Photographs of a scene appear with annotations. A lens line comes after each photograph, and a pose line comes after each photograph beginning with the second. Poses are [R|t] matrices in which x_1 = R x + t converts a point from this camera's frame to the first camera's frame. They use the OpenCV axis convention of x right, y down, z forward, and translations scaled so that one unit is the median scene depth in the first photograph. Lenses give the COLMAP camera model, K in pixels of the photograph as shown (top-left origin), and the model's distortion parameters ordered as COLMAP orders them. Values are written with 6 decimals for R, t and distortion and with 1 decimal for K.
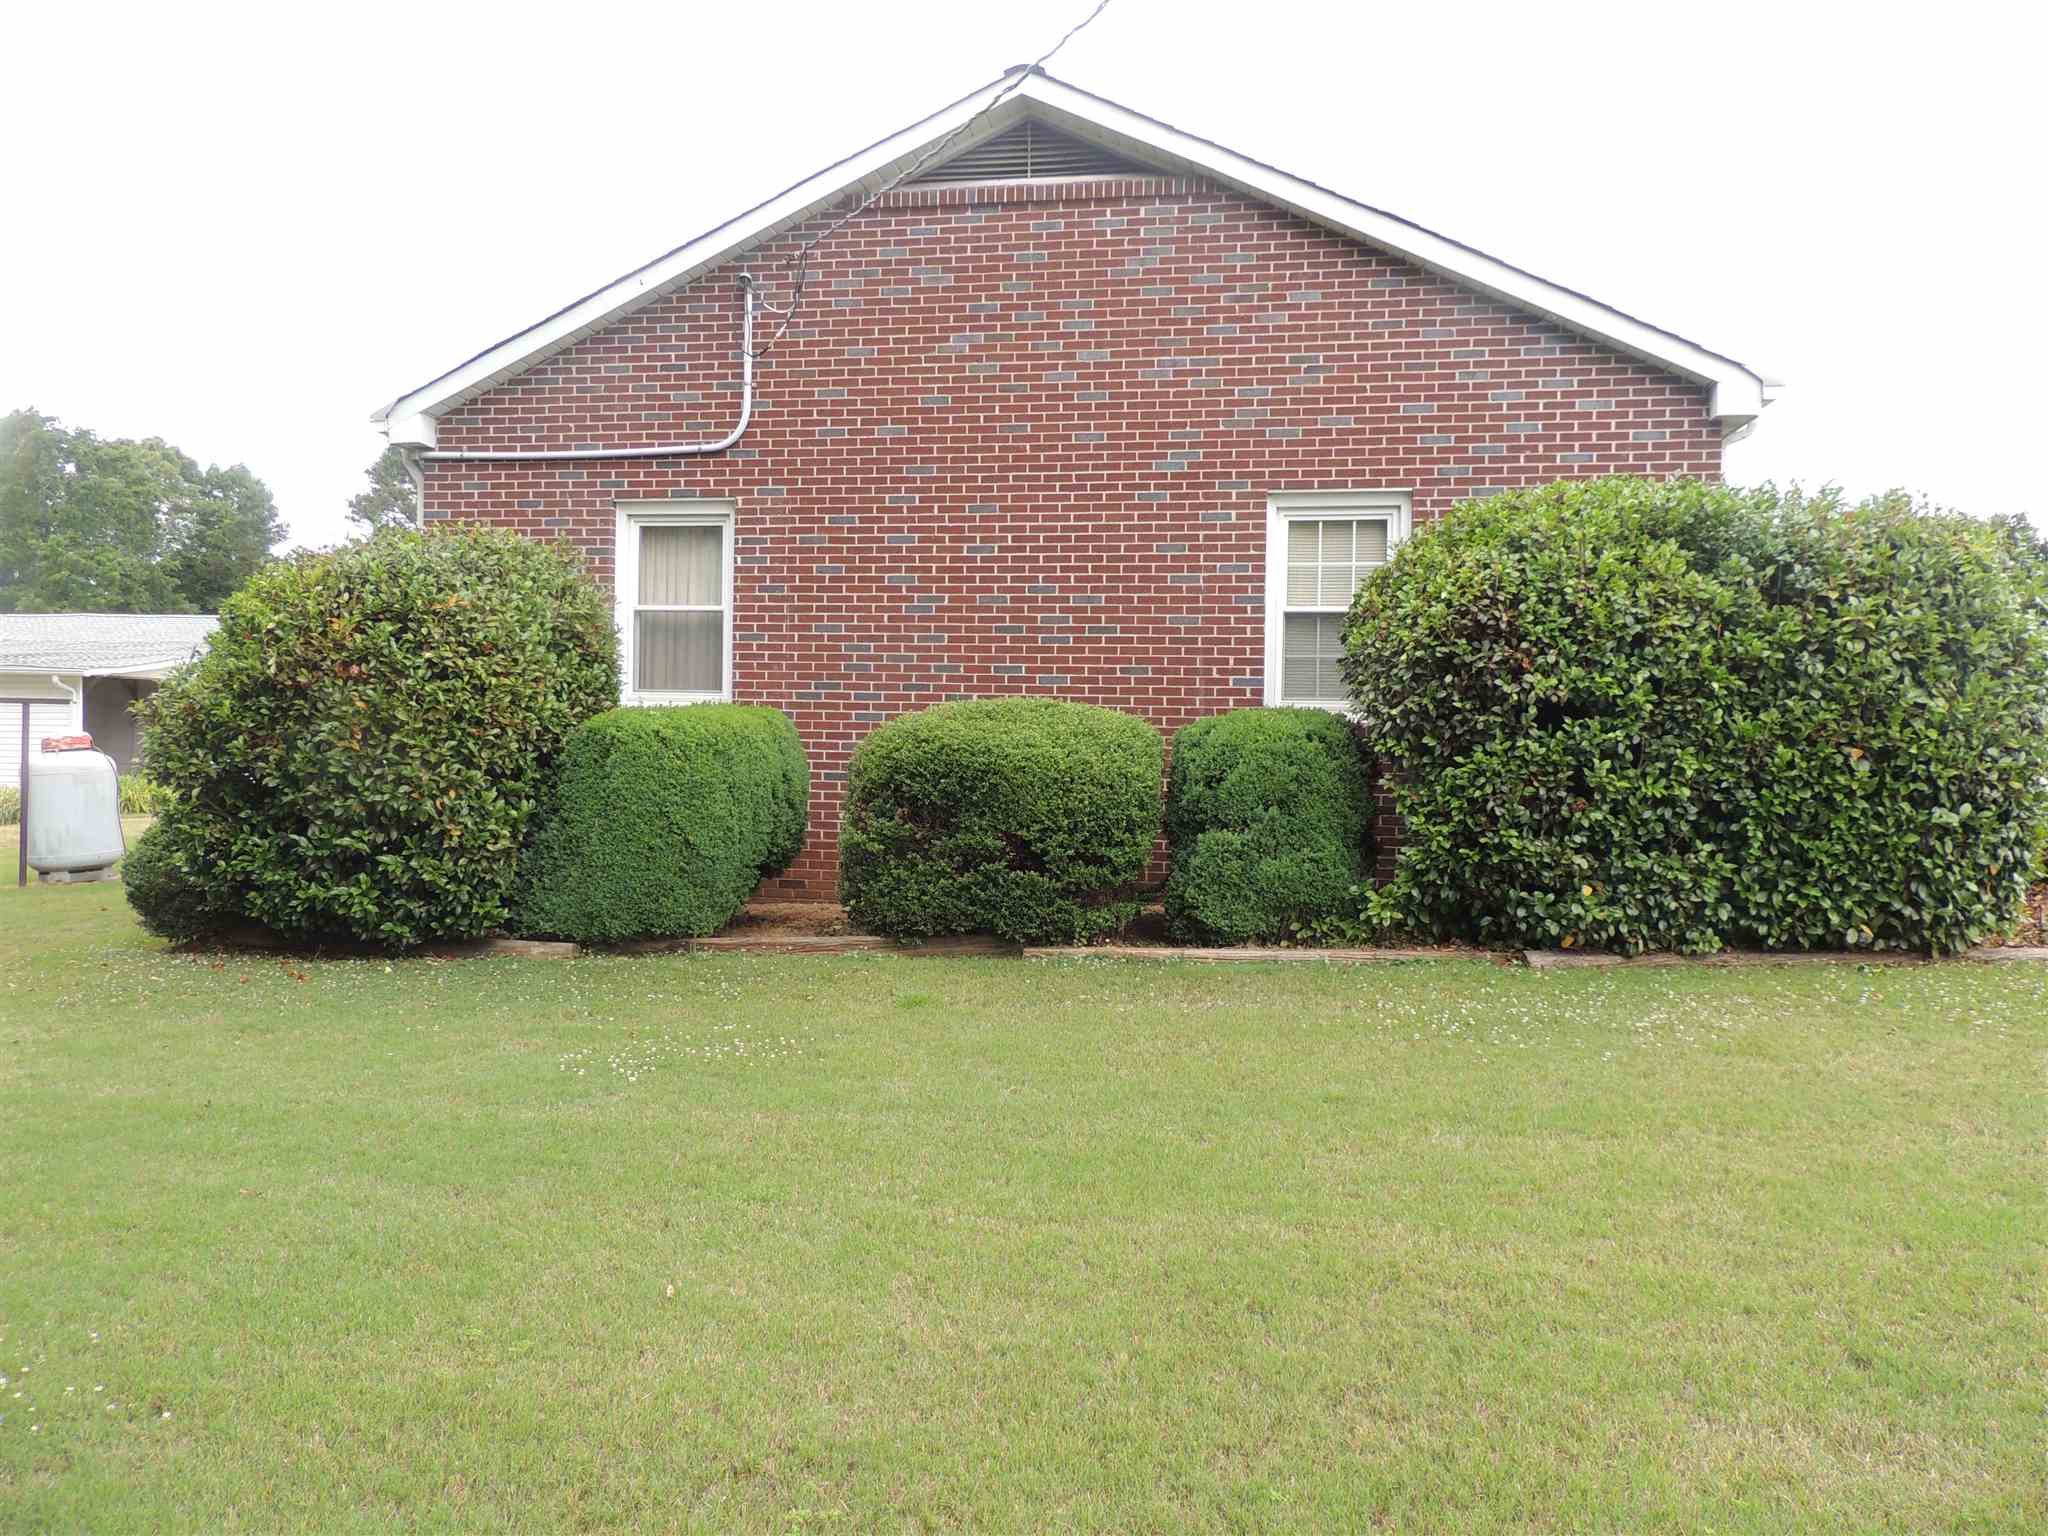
lens RADIAL K [[1439.5, 0, 1023.7], [0, 1439.5, 776.7], [0, 0, 1]] dist [-0.000486, -0.001106]
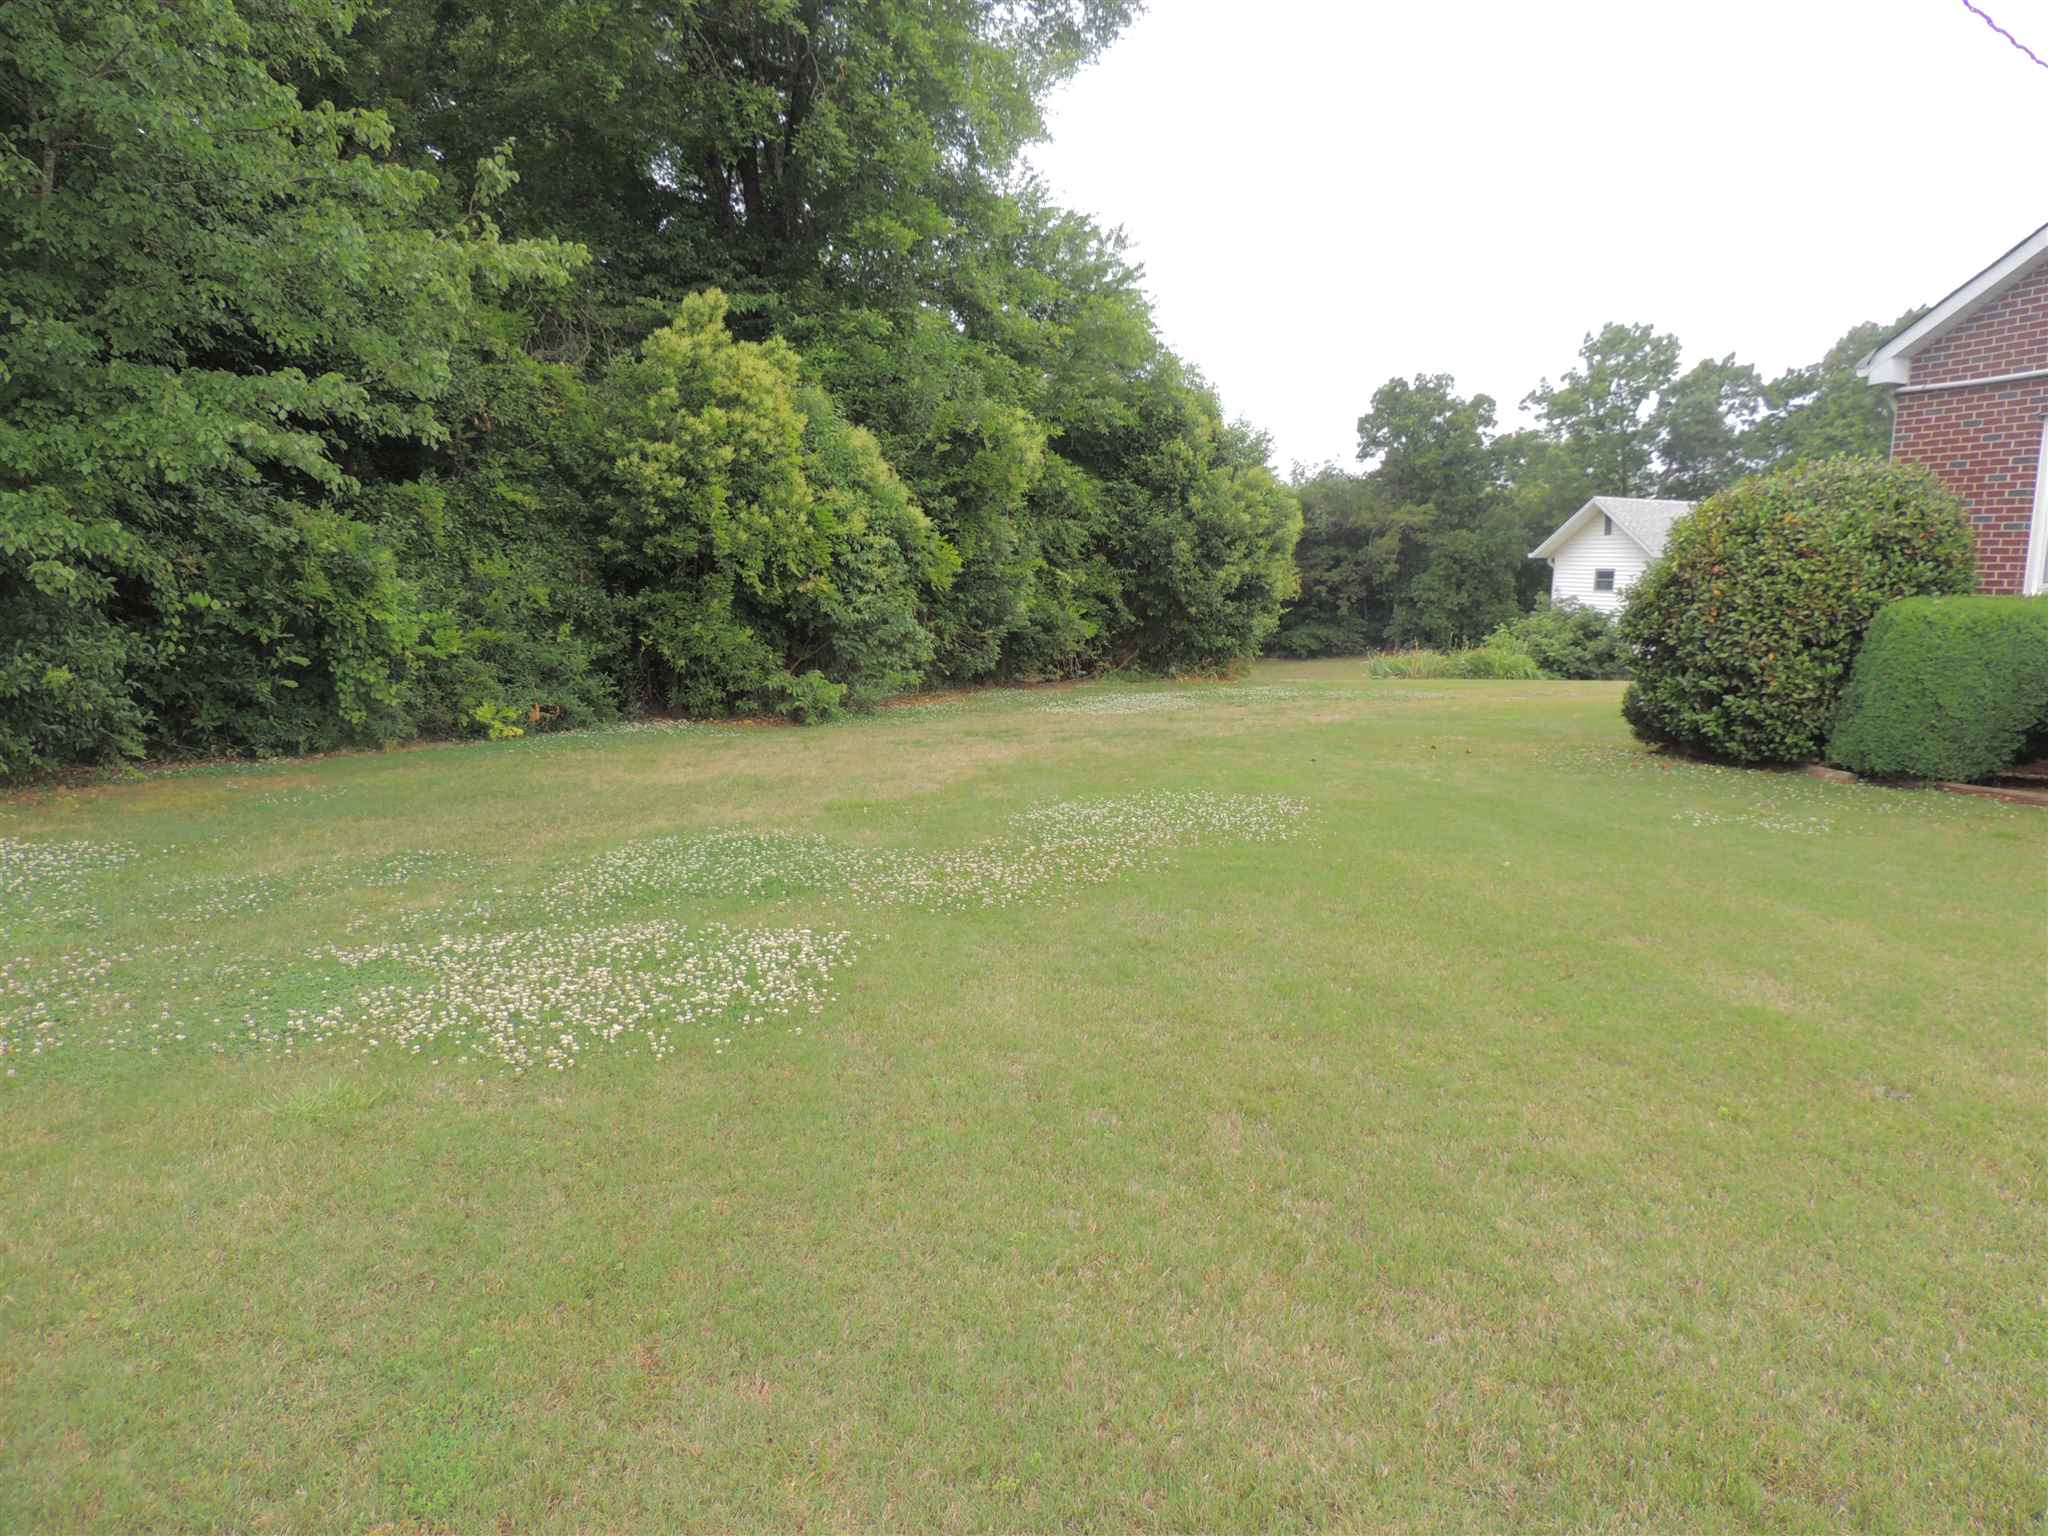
lens RADIAL K [[1439.5, 0, 1022.5], [0, 1439.5, 767.6], [0, 0, 1]] dist [-0.000486, -0.001106]
pose [[0.400308, 0.122529, -0.908152, 0.604912], [-0.055586, 0.992442, 0.109400, 0.006964], [0.914693, 0.006687, 0.404094, -0.253458]]
